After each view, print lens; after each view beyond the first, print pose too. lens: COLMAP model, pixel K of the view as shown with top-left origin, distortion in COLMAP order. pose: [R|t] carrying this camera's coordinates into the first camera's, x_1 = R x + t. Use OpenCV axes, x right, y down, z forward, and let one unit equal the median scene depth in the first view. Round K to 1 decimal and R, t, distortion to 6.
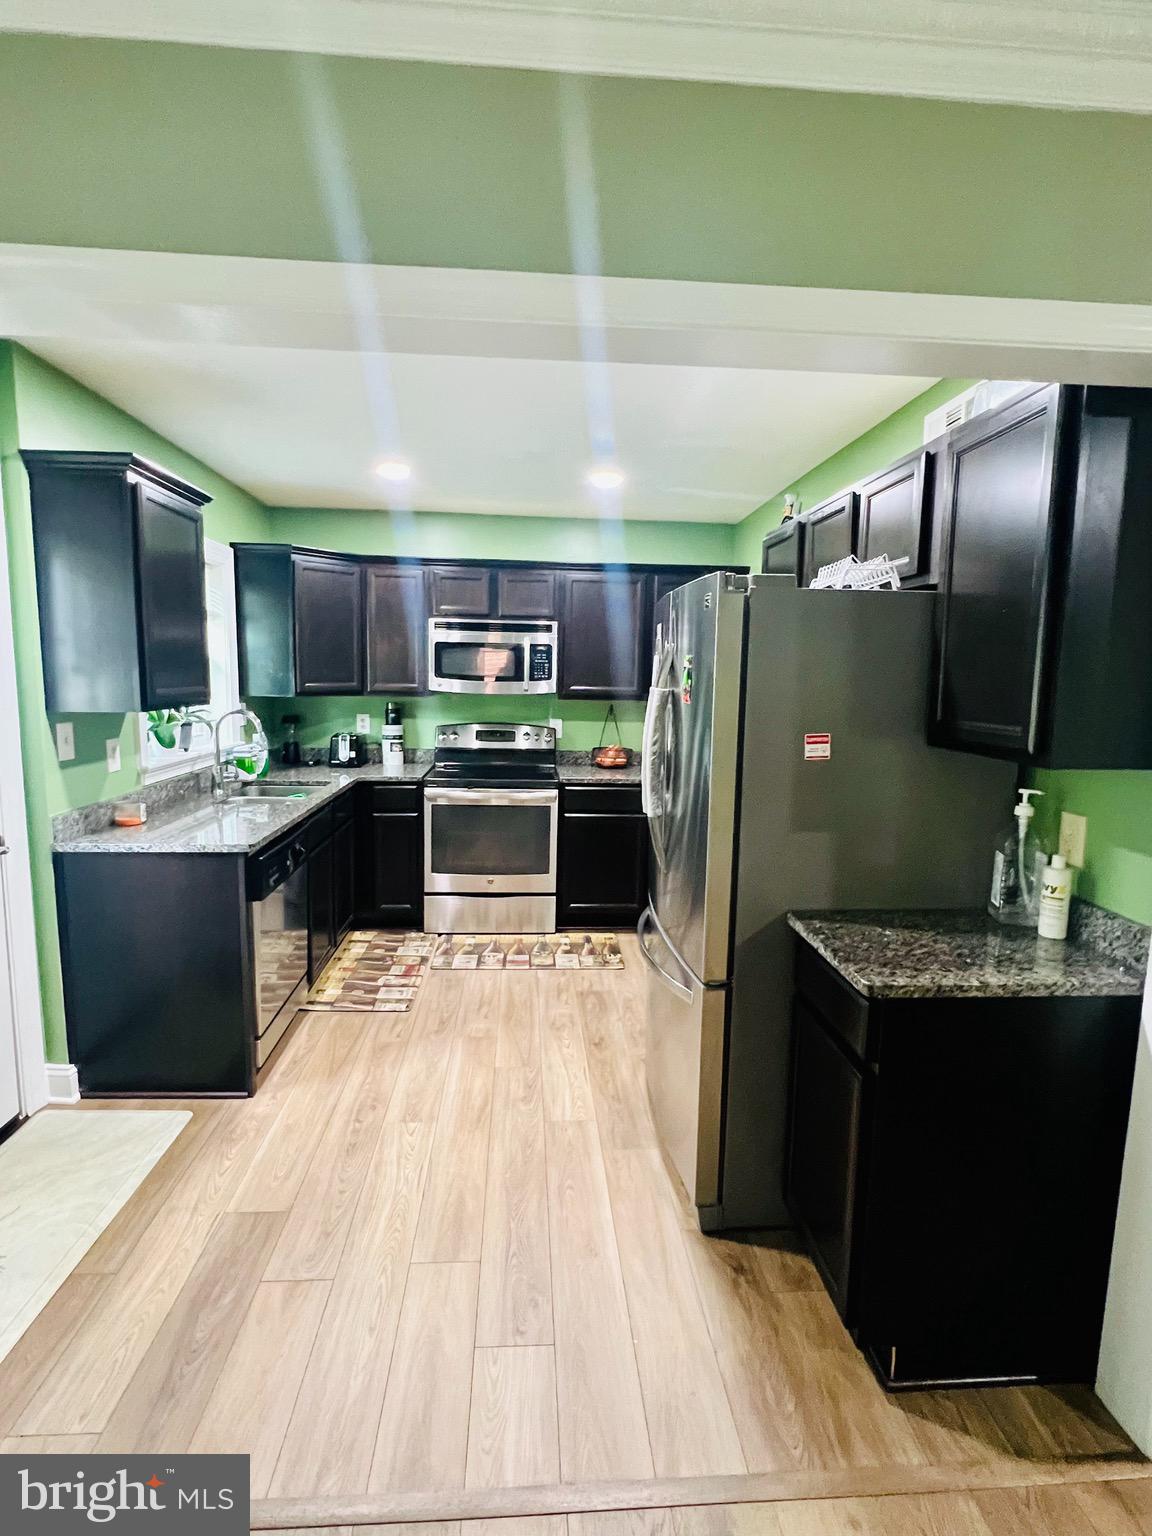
lens RADIAL K [[742.2, 0, 576.0], [0, 742.2, 768.0], [0, 0, 1]] dist [0.003211, -0.000332]
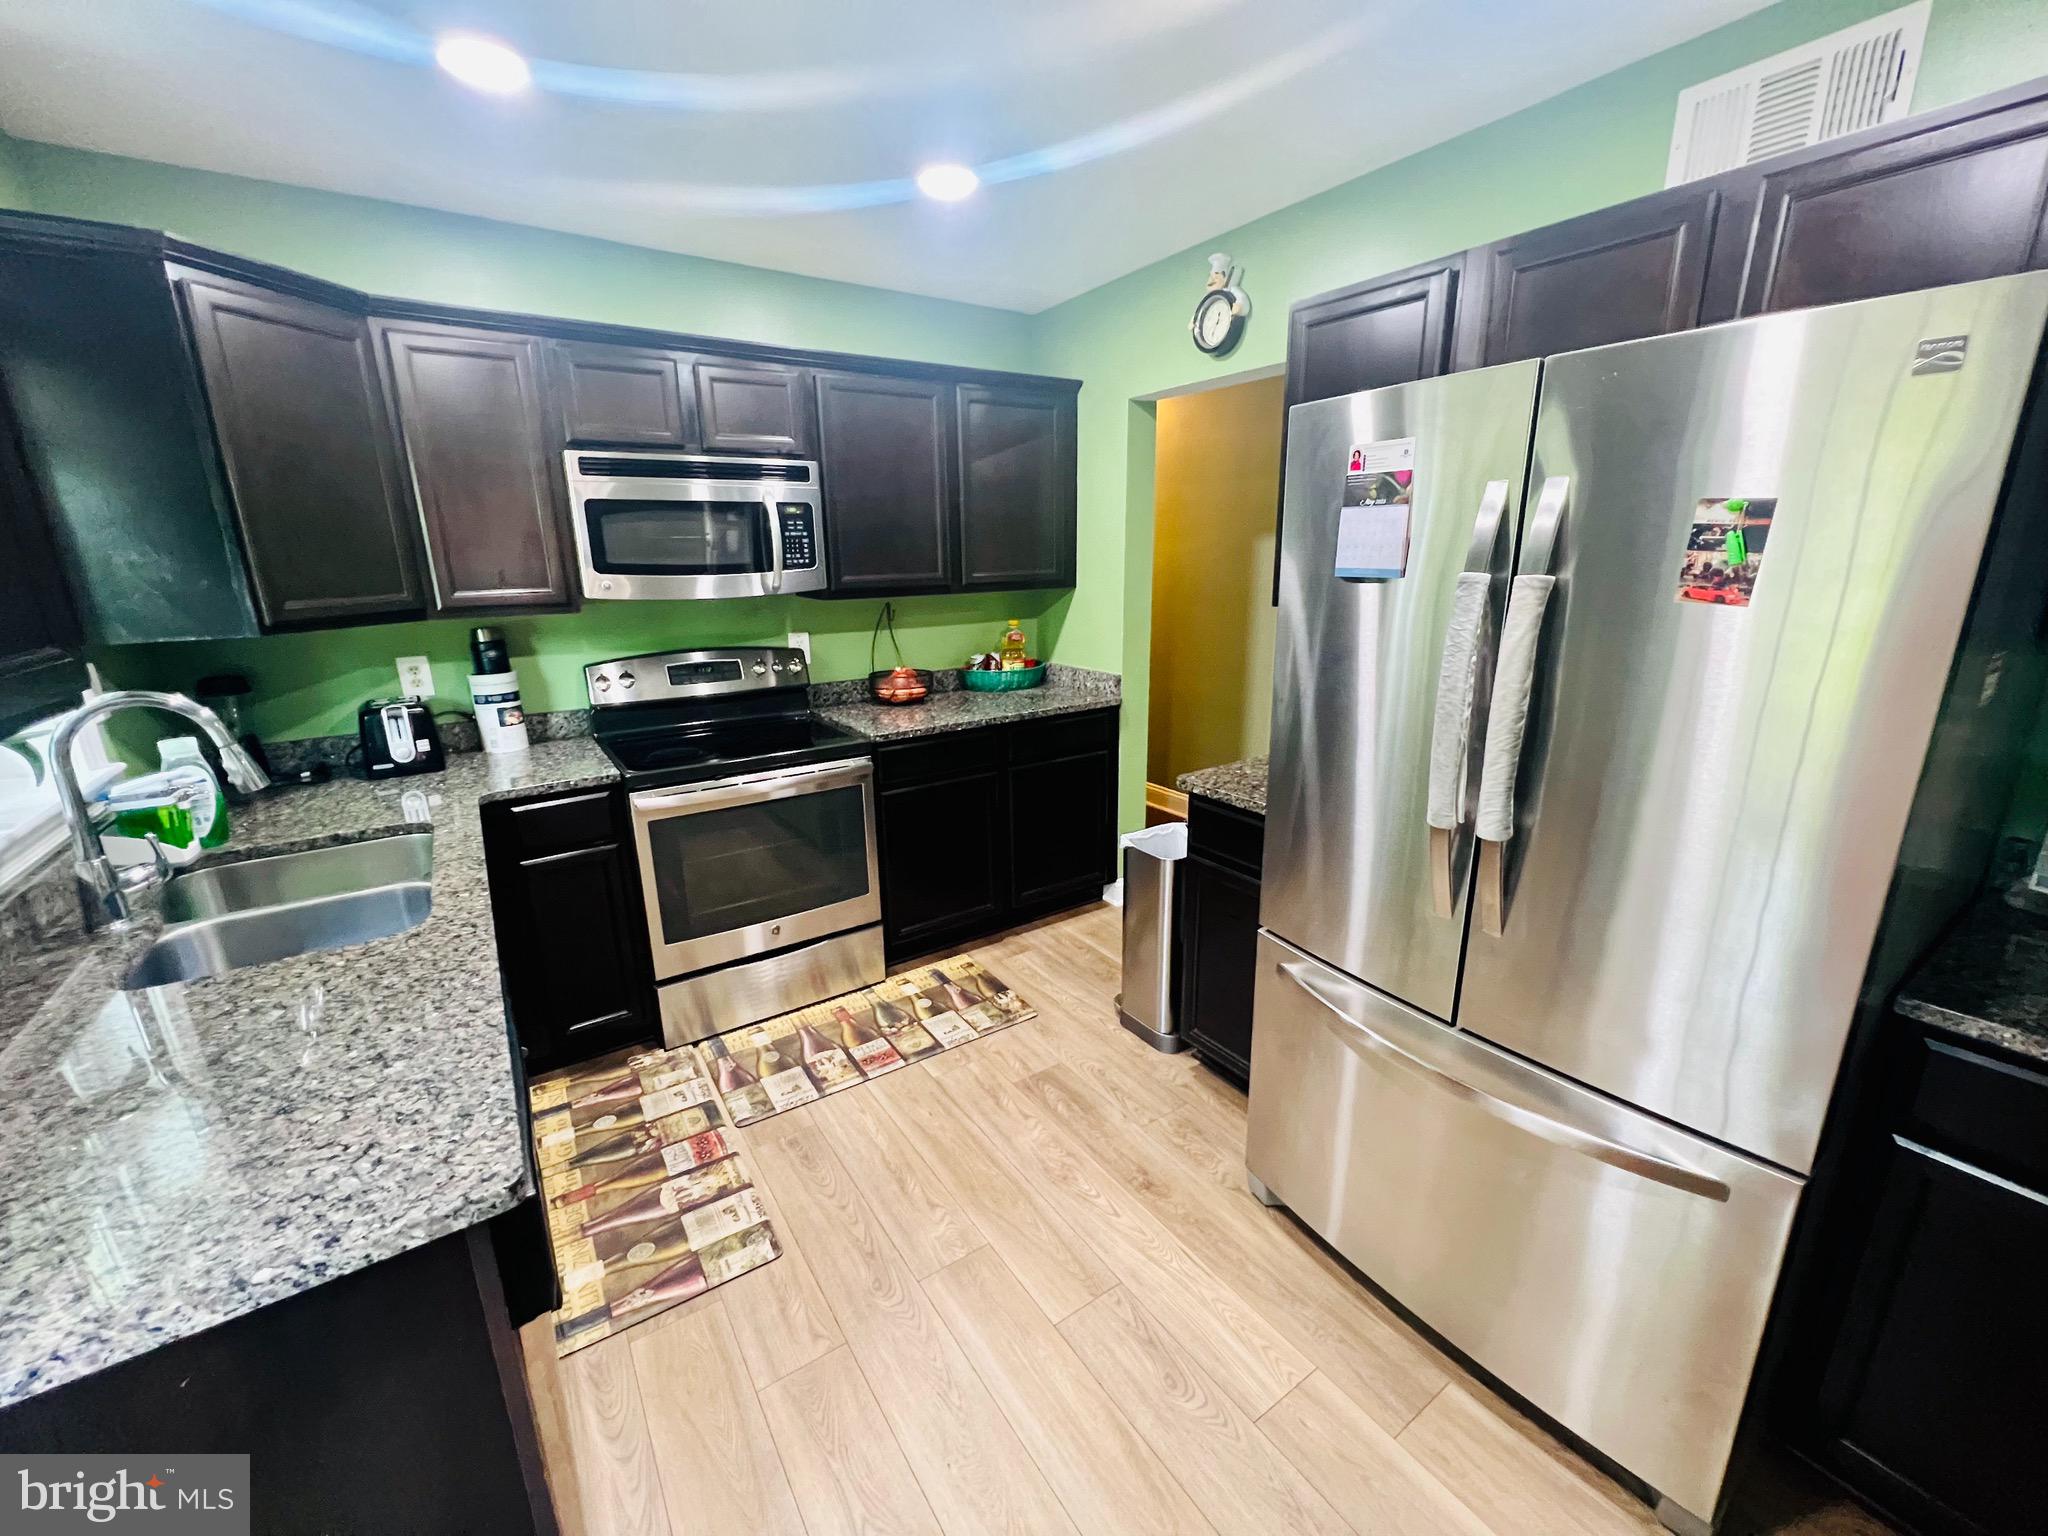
lens RADIAL K [[815.5, 0, 1024.0], [0, 815.5, 768.0], [0, 0, 1]] dist [-0.002430, 0.000848]
pose [[0.864660, -0.163501, 0.475007, -0.228572], [0.096330, 0.981970, 0.162651, -0.054793], [-0.493036, -0.094880, 0.864820, 0.371246]]
